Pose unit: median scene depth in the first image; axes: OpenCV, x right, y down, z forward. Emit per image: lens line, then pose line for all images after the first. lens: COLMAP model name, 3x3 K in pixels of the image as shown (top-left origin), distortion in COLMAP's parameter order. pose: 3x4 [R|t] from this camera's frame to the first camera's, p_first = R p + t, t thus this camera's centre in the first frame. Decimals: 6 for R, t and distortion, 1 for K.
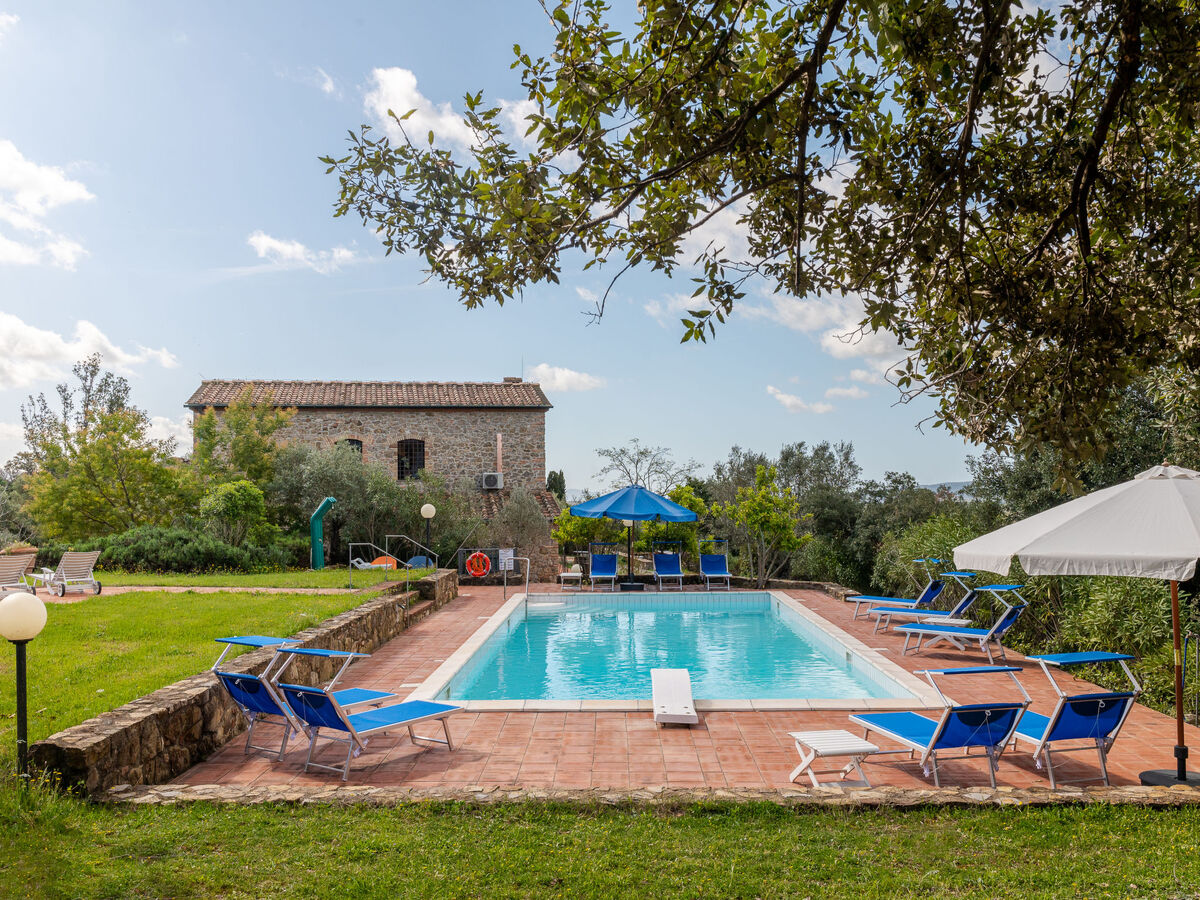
lens RADIAL K [[1105.6, 0, 600.0], [0, 1105.6, 450.0], [0, 0, 1]] dist [0.007028, 0.013024]
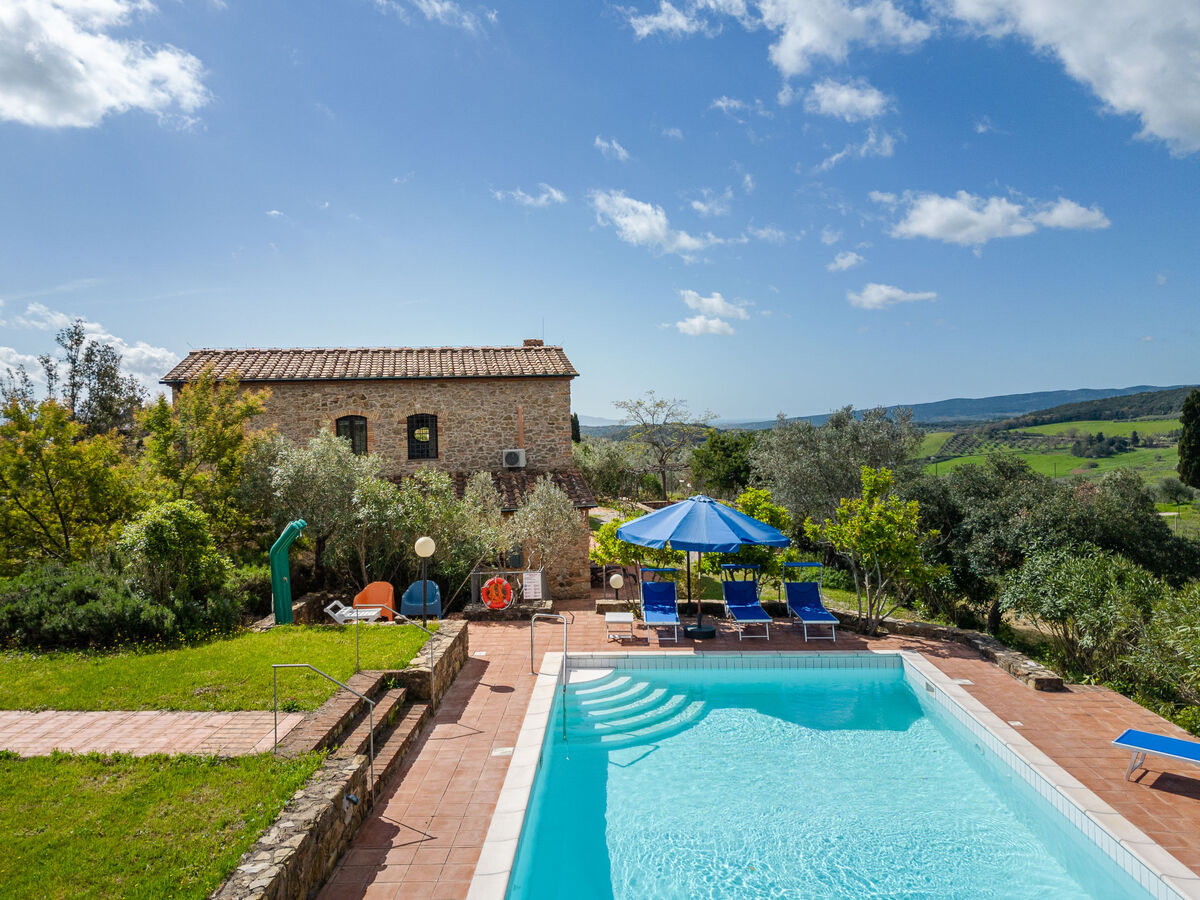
lens RADIAL K [[905.3, 0, 581.4], [0, 905.3, 447.4], [0, 0, 1]] dist [0.082411, -0.082819]
pose [[0.999611, -0.014139, -0.024061, -0.023866], [0.015811, 0.997363, 0.070824, -0.032205], [0.022996, -0.071177, 0.997199, 0.262473]]
